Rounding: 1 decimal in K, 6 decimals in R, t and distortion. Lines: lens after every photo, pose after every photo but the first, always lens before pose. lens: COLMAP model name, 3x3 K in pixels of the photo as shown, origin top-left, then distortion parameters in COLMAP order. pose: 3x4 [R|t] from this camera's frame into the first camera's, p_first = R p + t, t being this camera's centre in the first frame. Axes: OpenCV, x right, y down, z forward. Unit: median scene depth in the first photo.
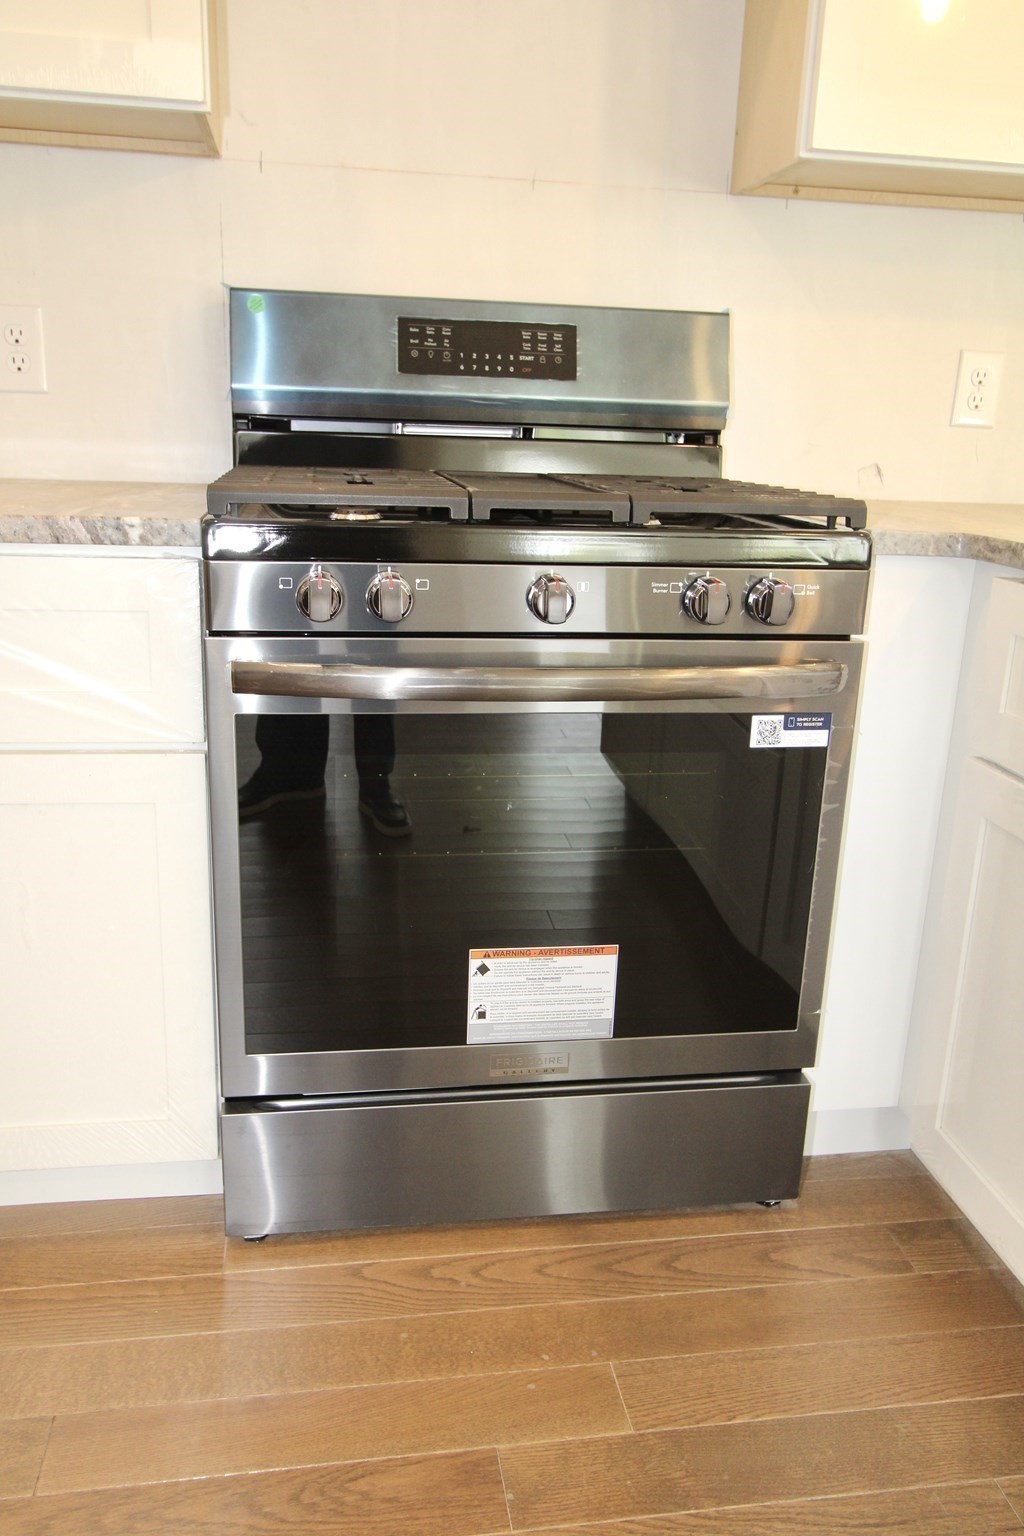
lens RADIAL K [[1312.0, 0, 511.0], [0, 1312.0, 782.5], [0, 0, 1]] dist [0.007191, 0.003497]
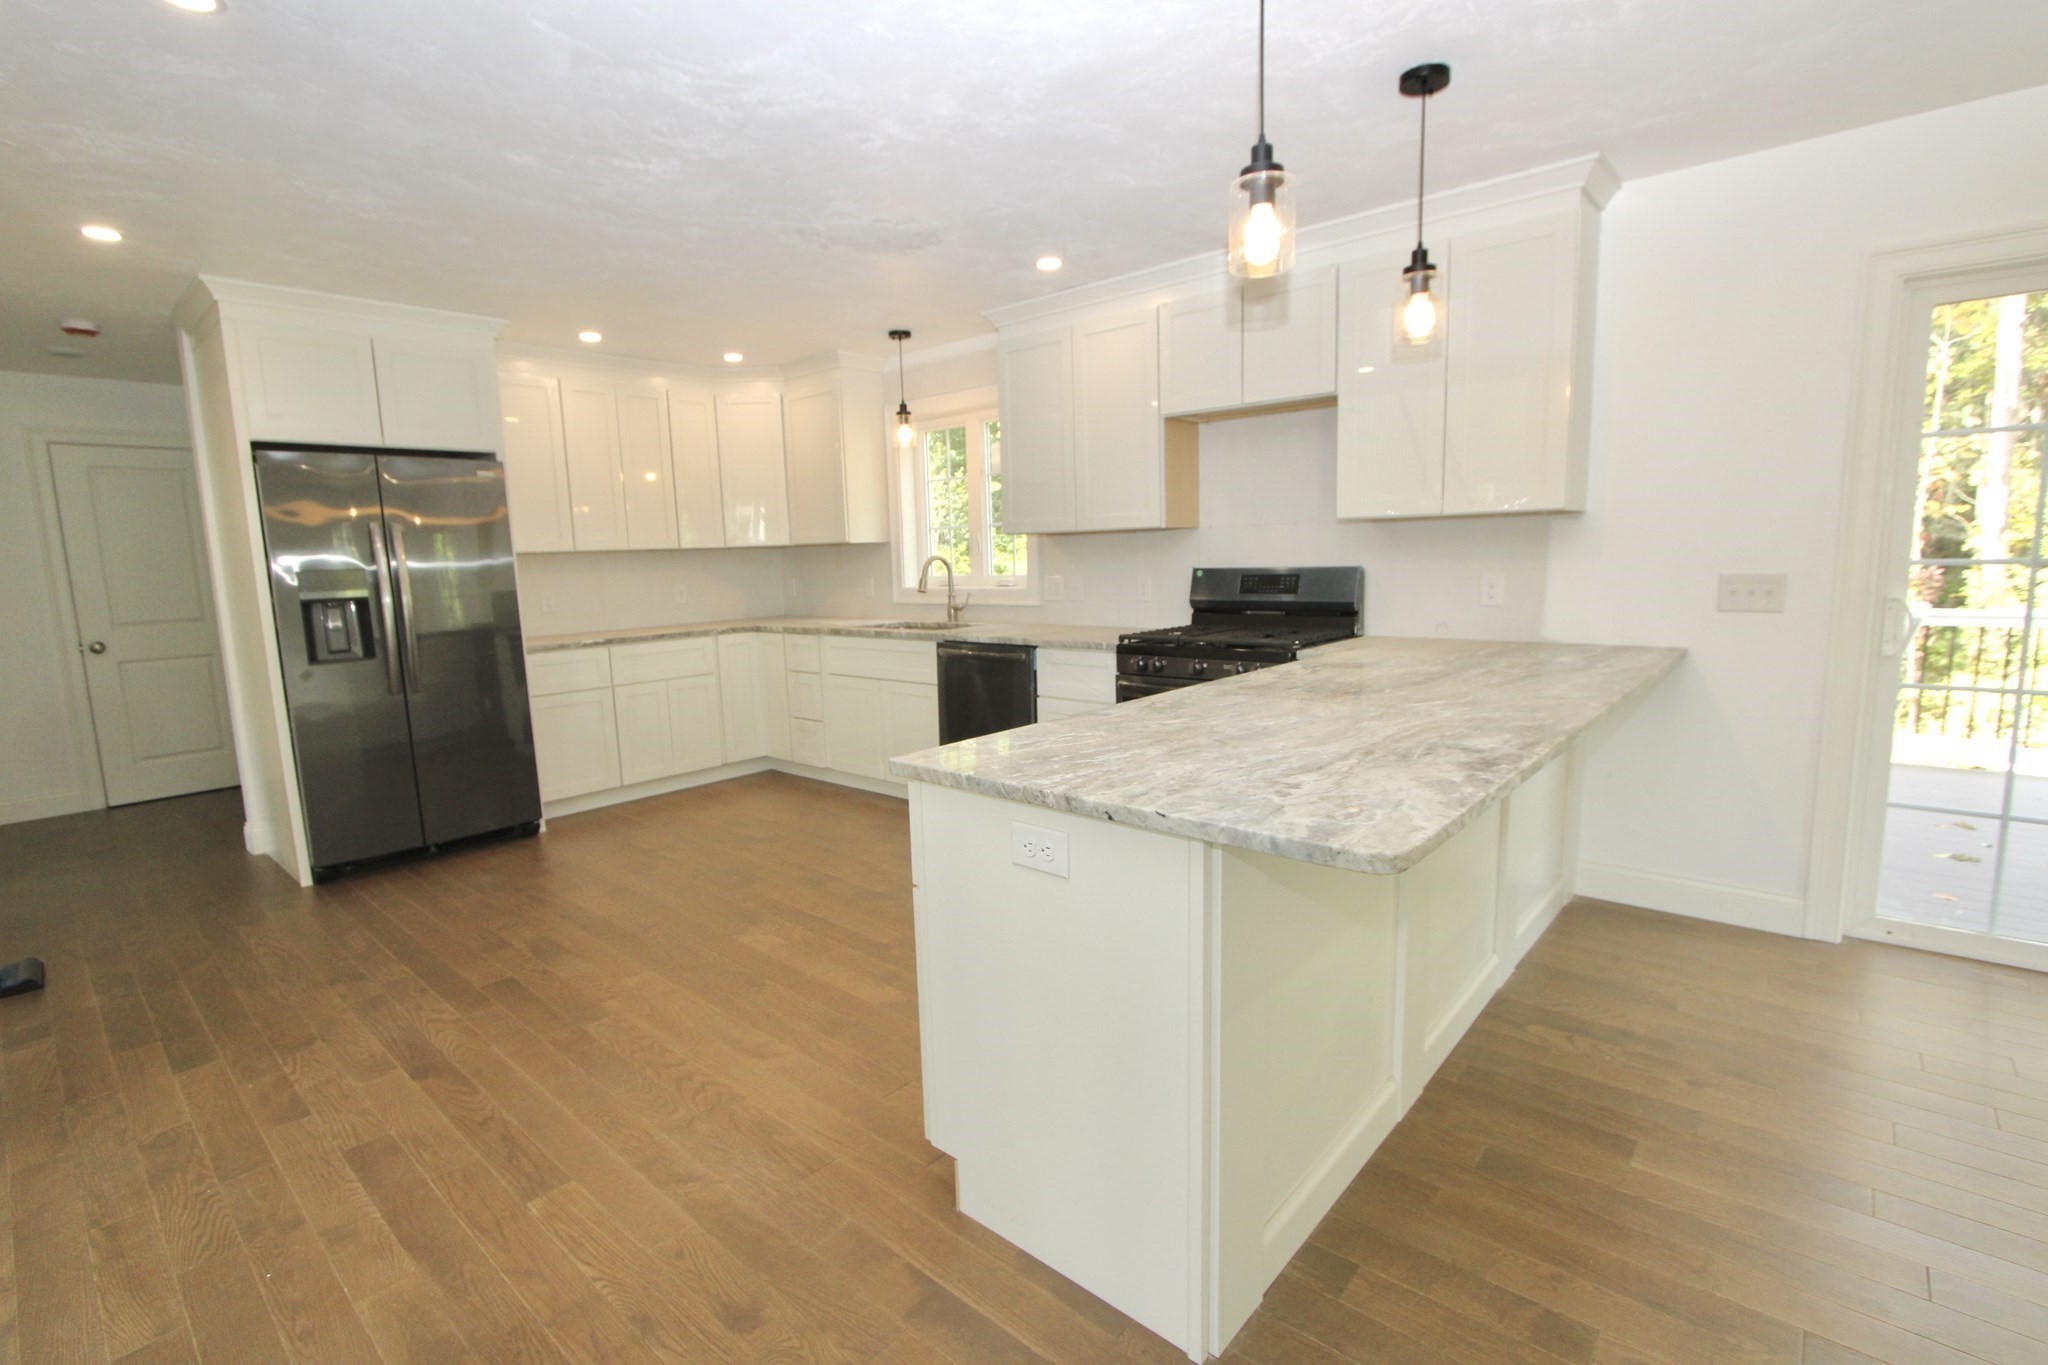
lens RADIAL K [[943.4, 0, 1016.5], [0, 943.4, 685.7], [0, 0, 1]] dist [-0.012769, -0.000516]
pose [[0.624418, 0.055925, -0.779086, 1.482296], [-0.163580, 0.984678, -0.060422, 0.109960], [0.763770, 0.165172, 0.623999, -0.761753]]
